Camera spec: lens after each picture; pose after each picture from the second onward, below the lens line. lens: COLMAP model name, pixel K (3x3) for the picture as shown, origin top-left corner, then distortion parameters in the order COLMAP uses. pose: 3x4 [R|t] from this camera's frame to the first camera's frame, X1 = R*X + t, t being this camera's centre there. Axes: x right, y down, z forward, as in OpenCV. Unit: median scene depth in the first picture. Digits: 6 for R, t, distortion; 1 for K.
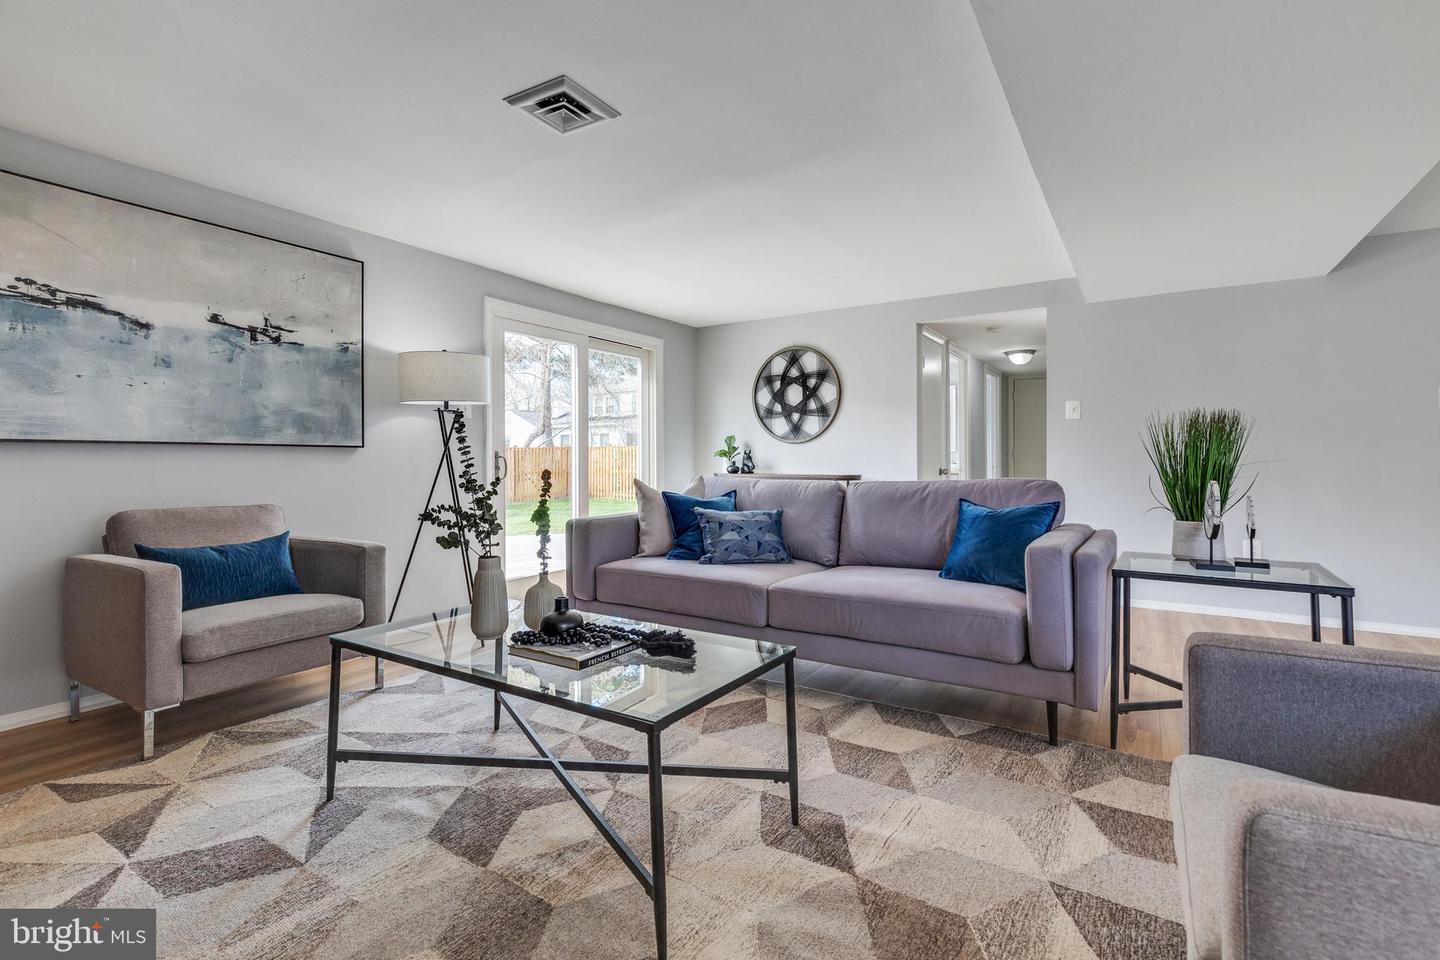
lens RADIAL K [[659.8, 0, 722.1], [0, 659.8, 458.8], [0, 0, 1]] dist [0.002621, 0.000468]
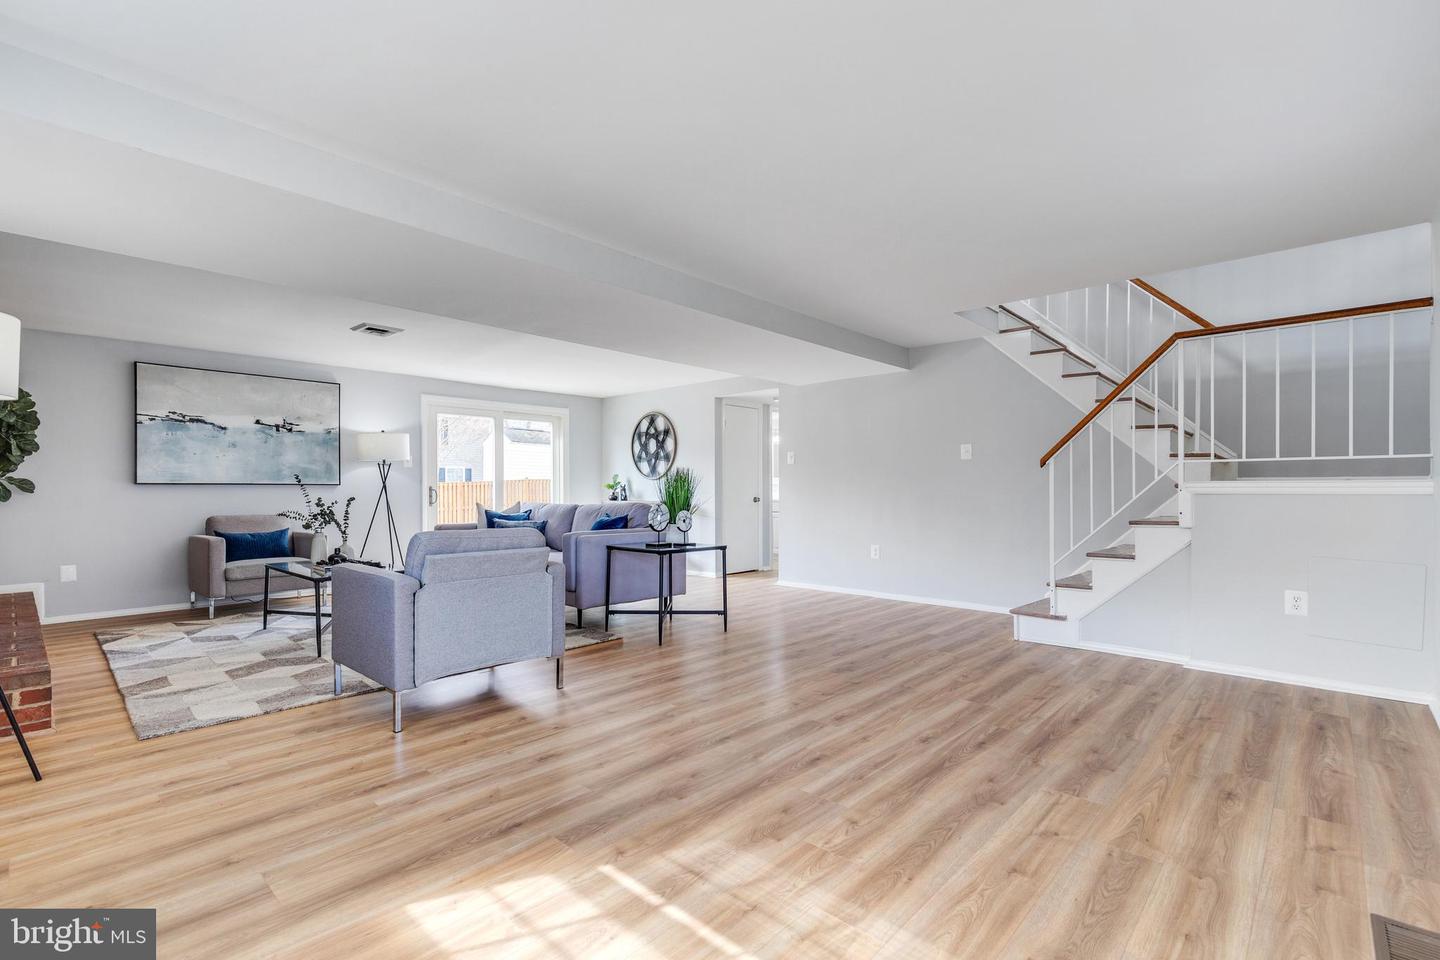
lens RADIAL K [[655.3, 0, 725.0], [0, 655.3, 488.1], [0, 0, 1]] dist [0.001989, 0.000090]
pose [[0.984346, -0.000760, -0.176243, 0.909728], [0.000625, 0.999999, -0.000821, -0.007257], [0.176243, 0.000698, 0.984346, -0.661061]]
